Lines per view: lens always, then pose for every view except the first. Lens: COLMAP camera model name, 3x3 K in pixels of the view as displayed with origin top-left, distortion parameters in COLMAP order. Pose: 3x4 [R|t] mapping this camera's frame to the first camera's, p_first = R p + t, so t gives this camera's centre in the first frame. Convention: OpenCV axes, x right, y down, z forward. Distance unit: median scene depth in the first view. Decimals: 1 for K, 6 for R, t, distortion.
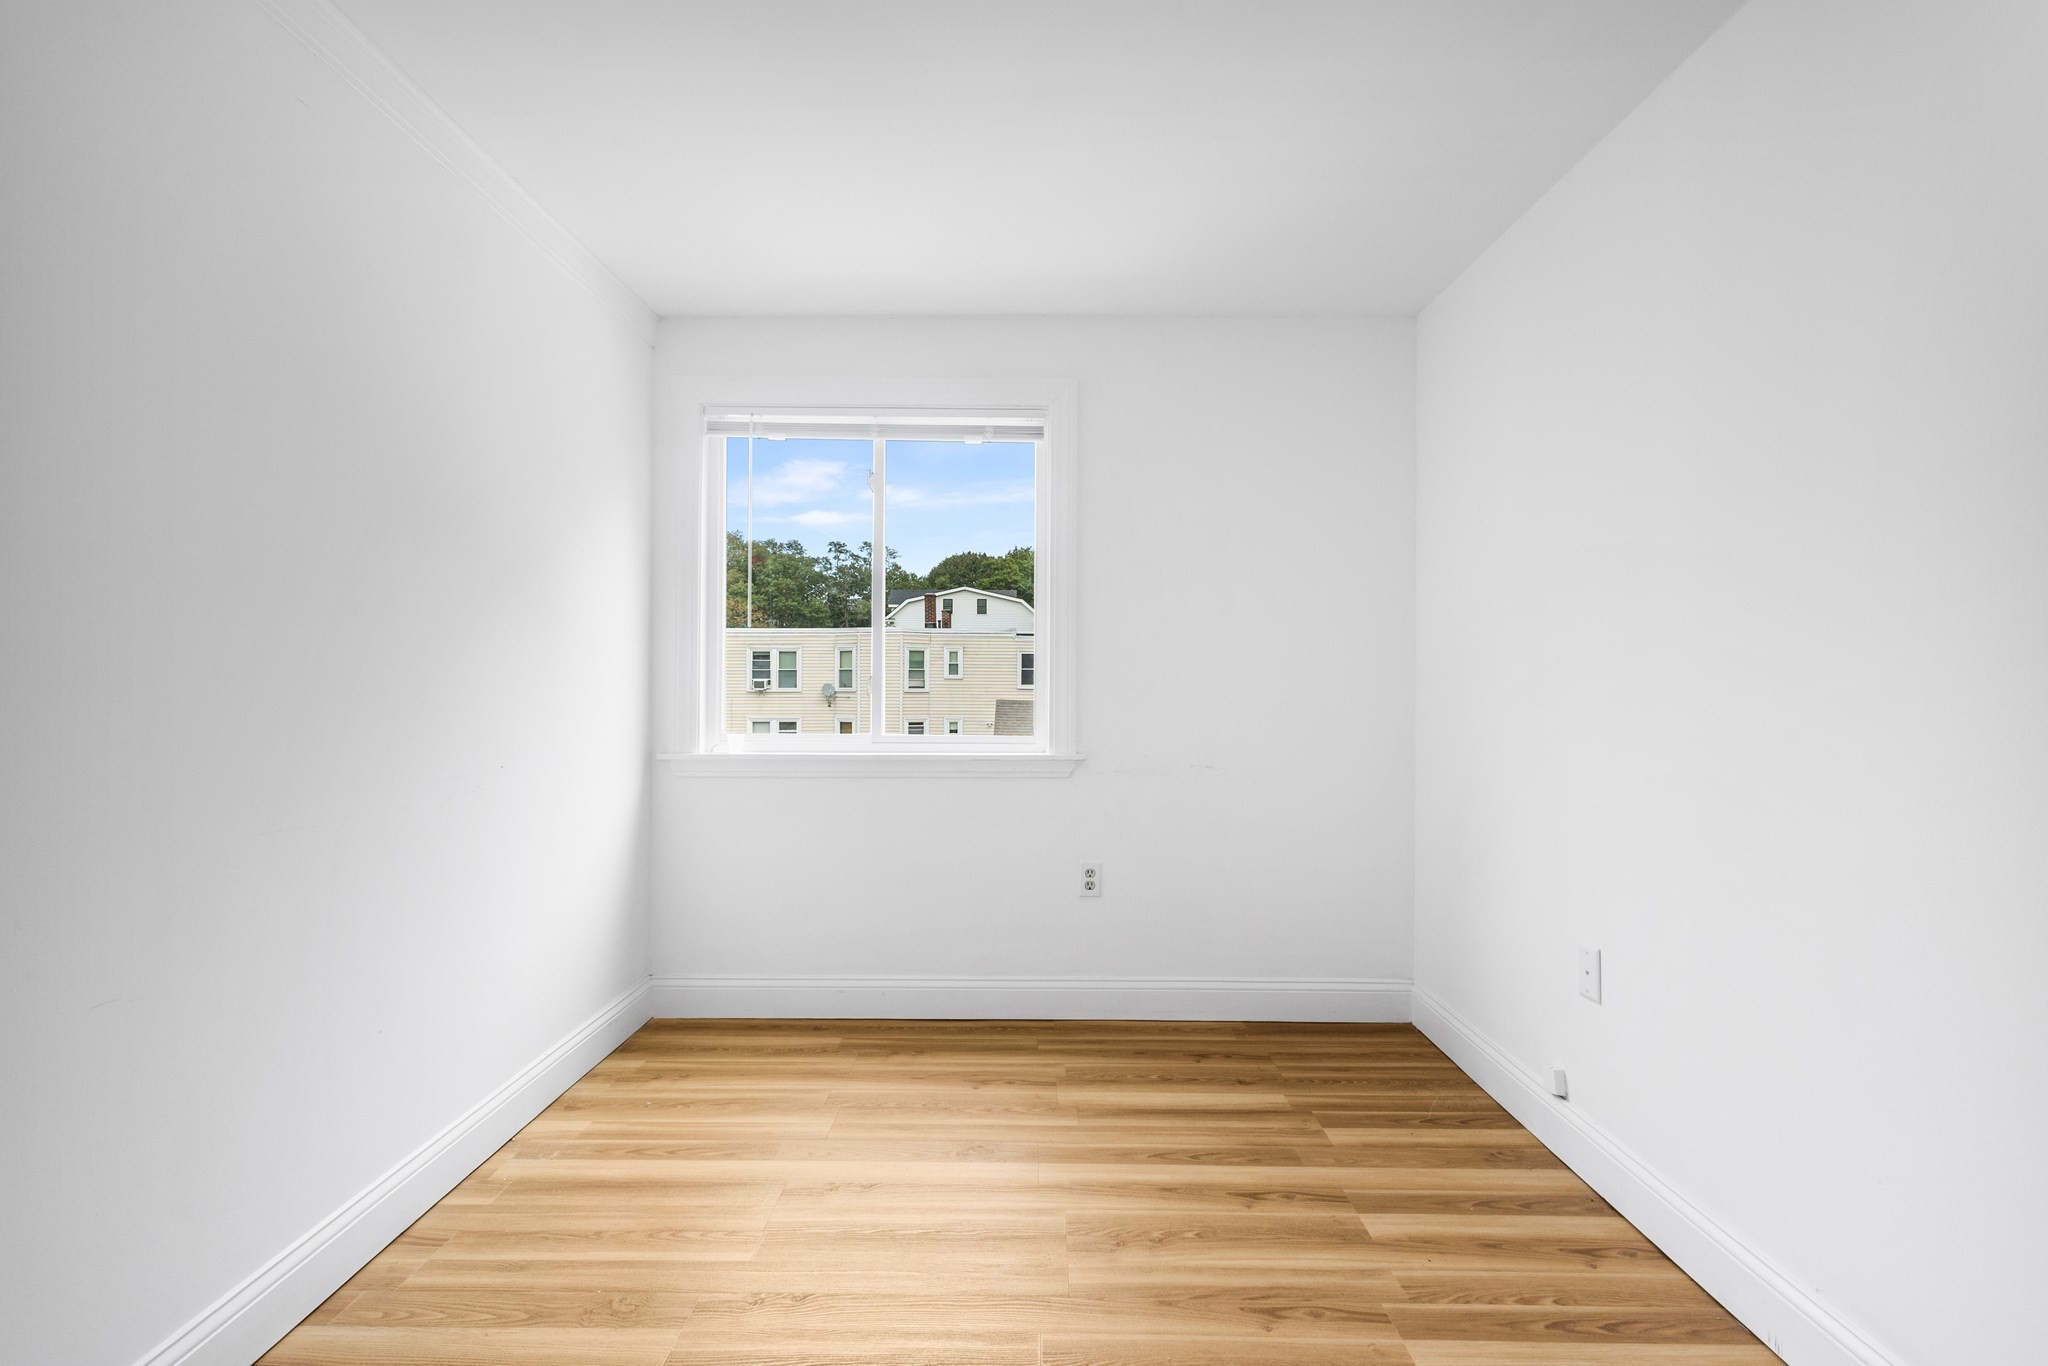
lens RADIAL K [[935.4, 0, 1048.1], [0, 935.4, 682.7], [0, 0, 1]] dist [0.002419, 0.000352]
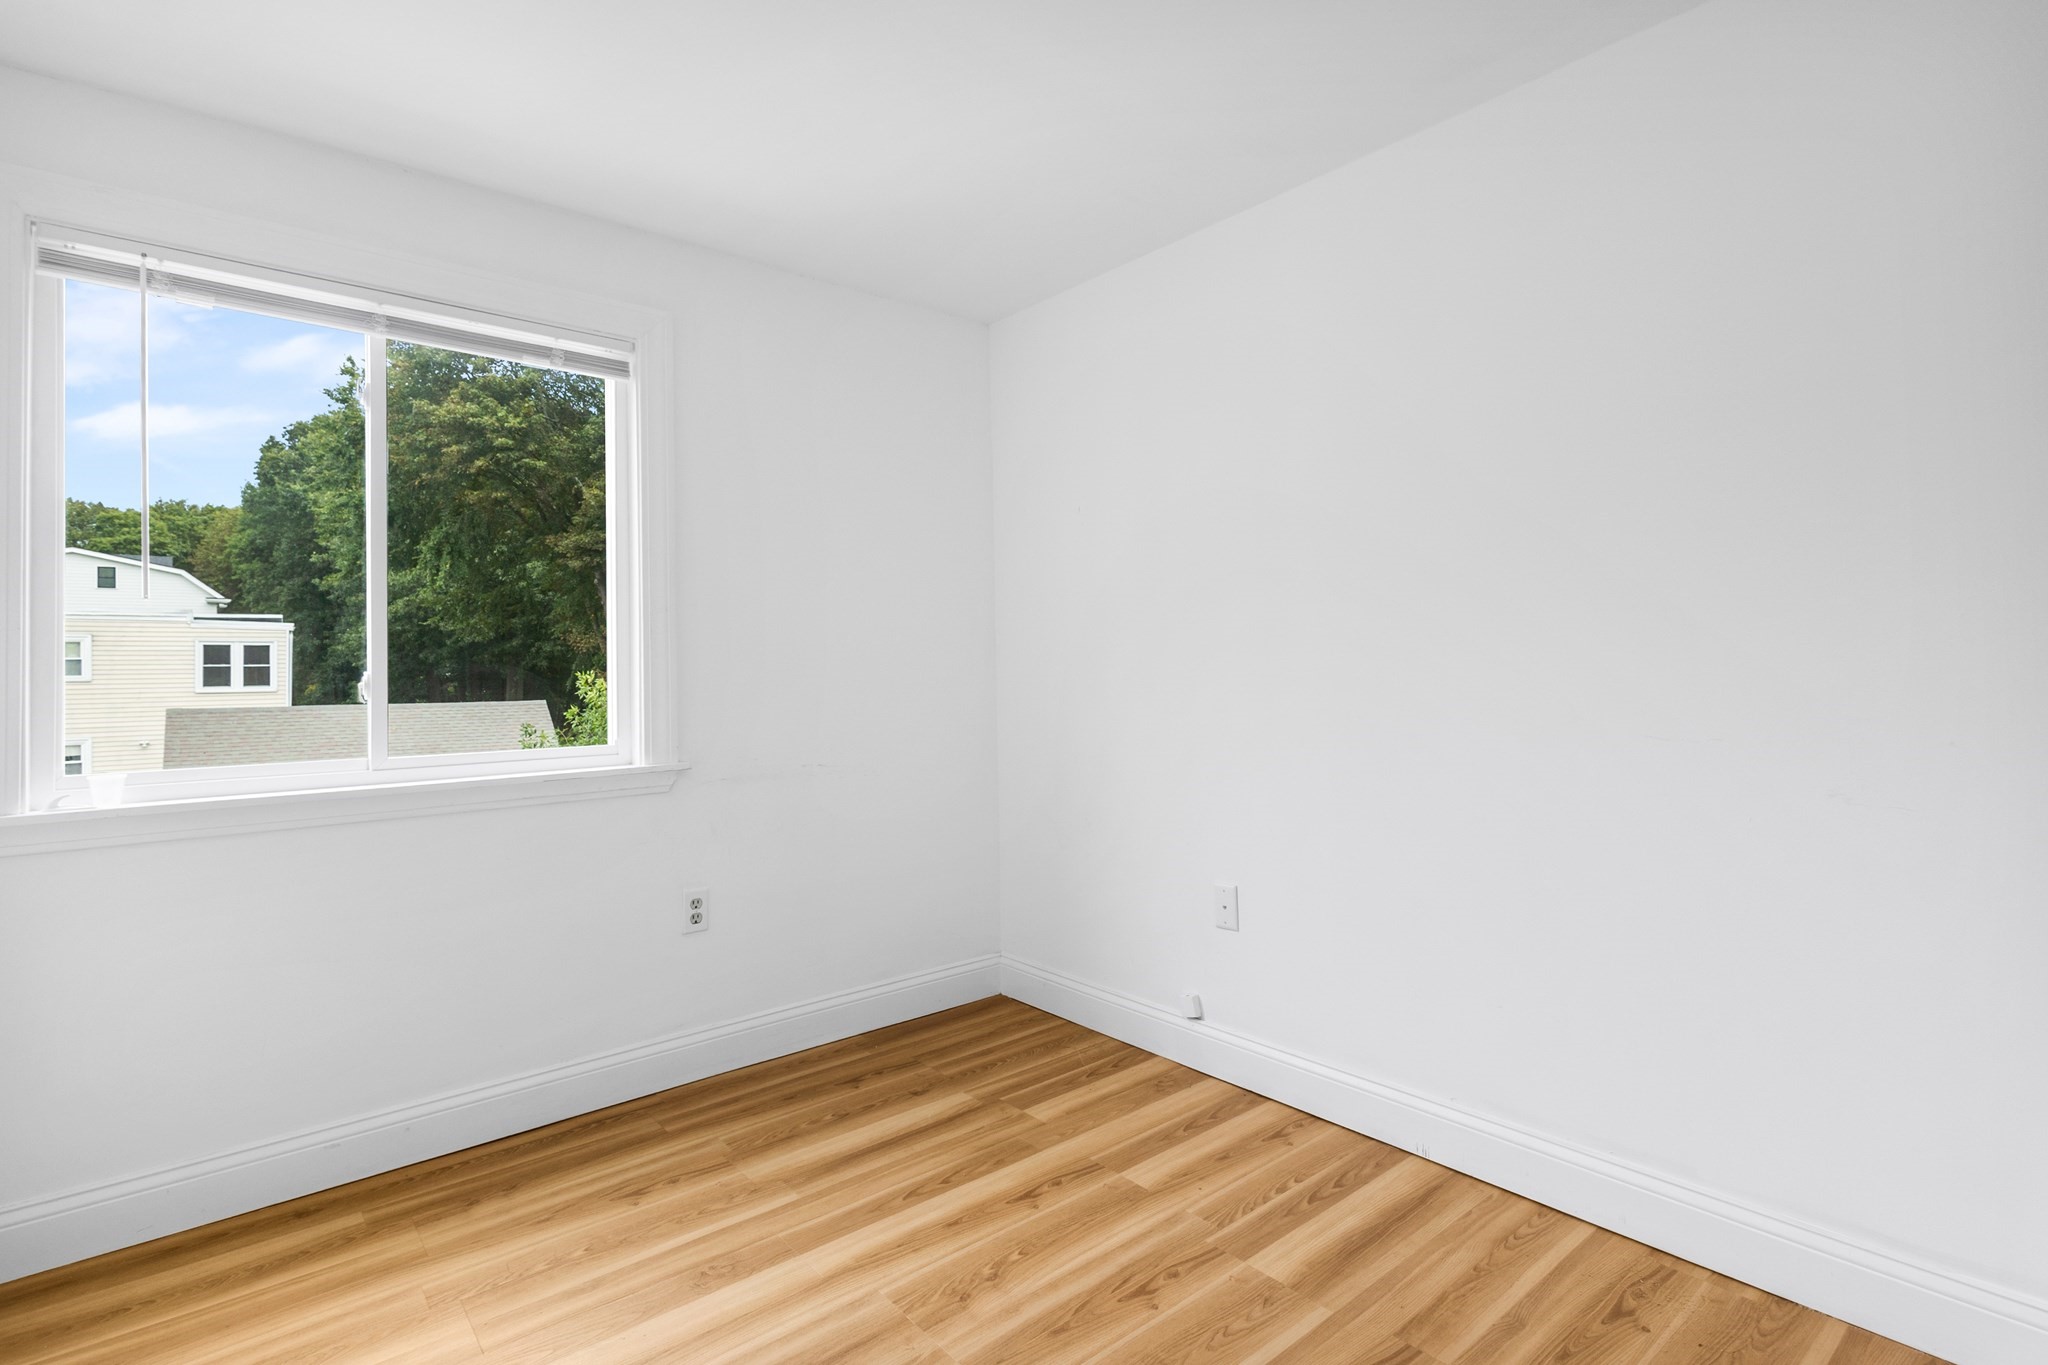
lens RADIAL K [[967.2, 0, 1018.5], [0, 967.2, 653.6], [0, 0, 1]] dist [0.003765, 0.000374]
pose [[0.767151, -0.007395, 0.641424, -0.347085], [0.021065, 0.999685, -0.013669, -0.002922], [-0.641121, 0.023998, 0.767065, 0.174806]]
